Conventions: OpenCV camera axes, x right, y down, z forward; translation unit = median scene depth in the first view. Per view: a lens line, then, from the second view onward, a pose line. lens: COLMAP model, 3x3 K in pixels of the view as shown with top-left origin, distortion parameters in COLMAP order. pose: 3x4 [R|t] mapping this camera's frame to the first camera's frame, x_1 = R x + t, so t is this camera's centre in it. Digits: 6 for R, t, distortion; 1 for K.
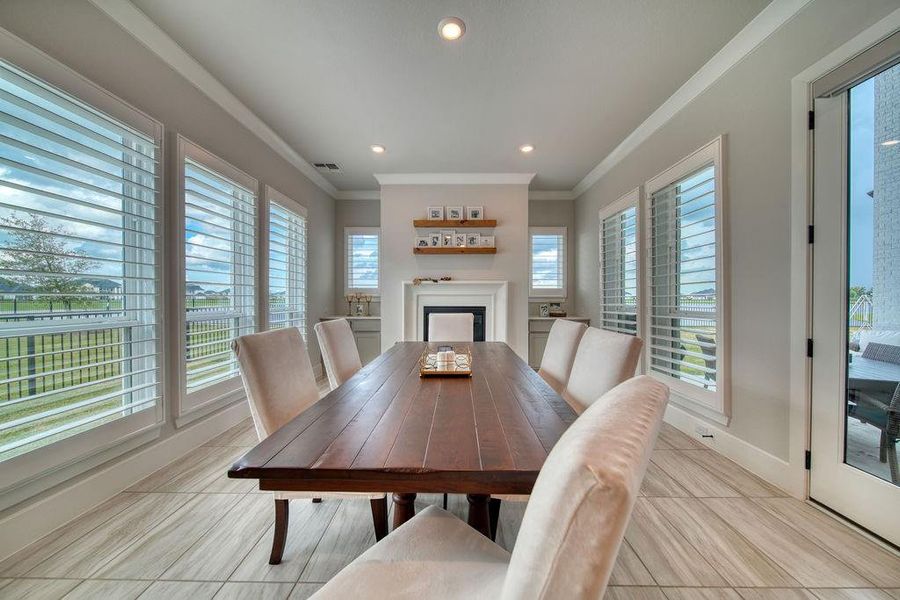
lens RADIAL K [[318.5, 0, 451.9], [0, 318.5, 301.2], [0, 0, 1]] dist [-0.000463, -0.000293]
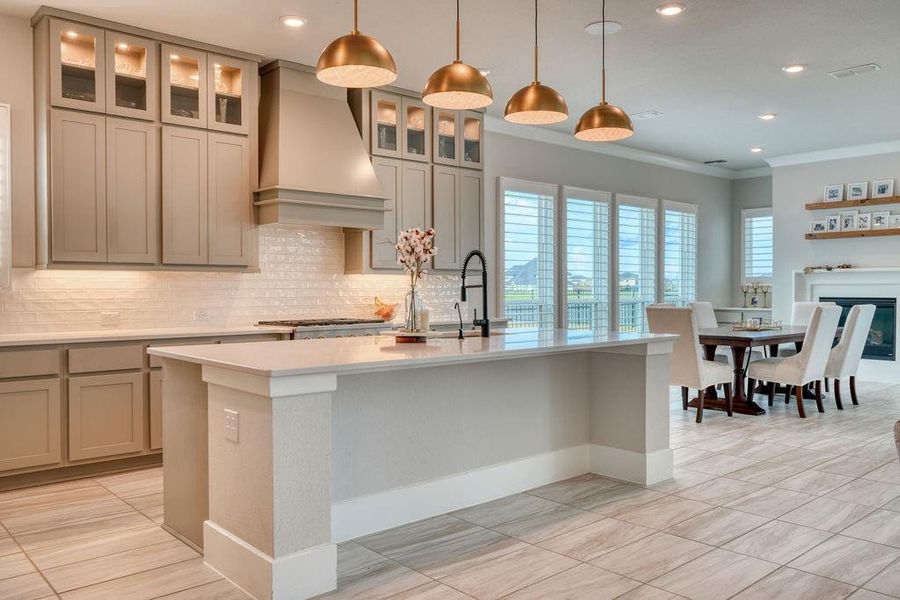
lens RADIAL K [[701.4, 0, 452.3], [0, 701.4, 297.9], [0, 0, 1]] dist [-0.003075, -0.005433]
pose [[0.676538, 0.007343, -0.736371, 0.676959], [-0.005640, 0.999973, 0.004789, 0.015088], [0.736386, 0.000913, 0.676561, -1.121283]]
